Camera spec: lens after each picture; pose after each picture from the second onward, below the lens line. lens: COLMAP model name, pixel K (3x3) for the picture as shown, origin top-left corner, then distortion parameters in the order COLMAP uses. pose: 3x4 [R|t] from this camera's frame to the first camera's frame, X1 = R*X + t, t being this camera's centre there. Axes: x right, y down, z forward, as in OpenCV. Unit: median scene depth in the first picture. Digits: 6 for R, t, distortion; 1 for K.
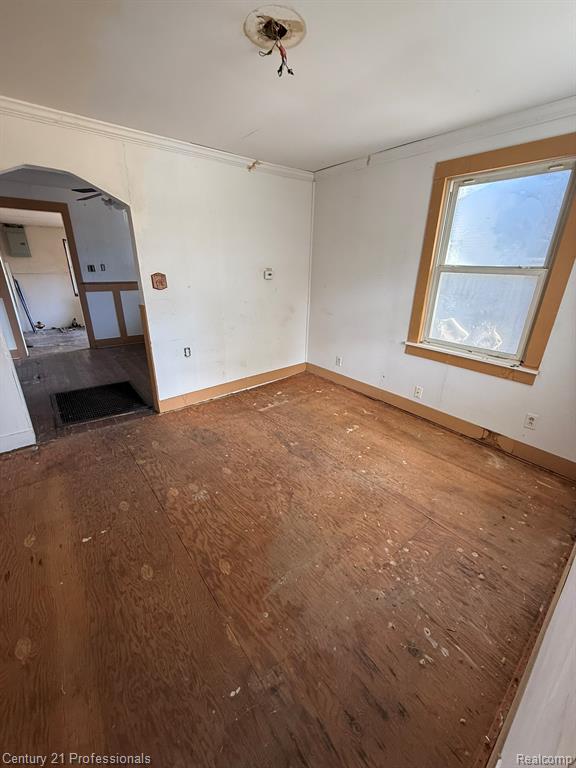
lens RADIAL K [[305.0, 0, 287.7], [0, 305.0, 381.5], [0, 0, 1]] dist [-0.000805, -0.000003]
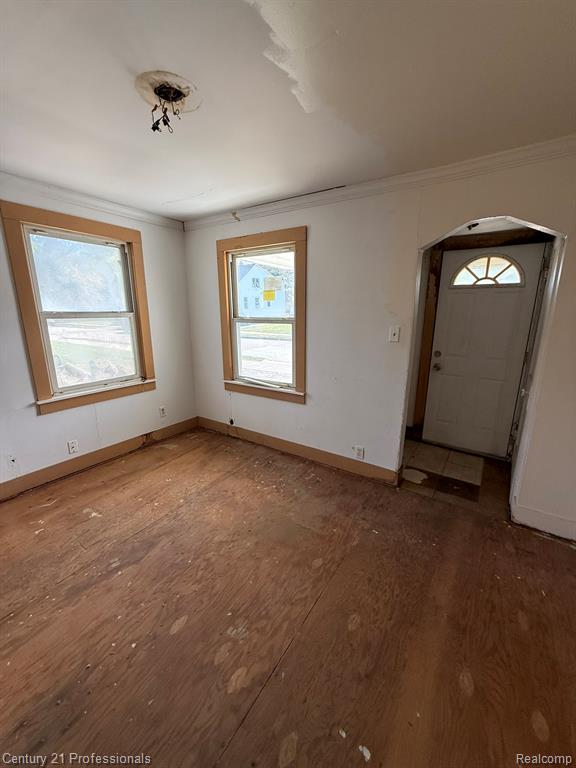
lens RADIAL K [[305.0, 0, 287.7], [0, 305.0, 381.5], [0, 0, 1]] dist [-0.000805, -0.000003]
pose [[-0.296967, -0.239500, 0.924365, -0.718467], [0.335109, 0.880327, 0.335749, -0.293362], [-0.894155, 0.409469, -0.181169, 0.673568]]
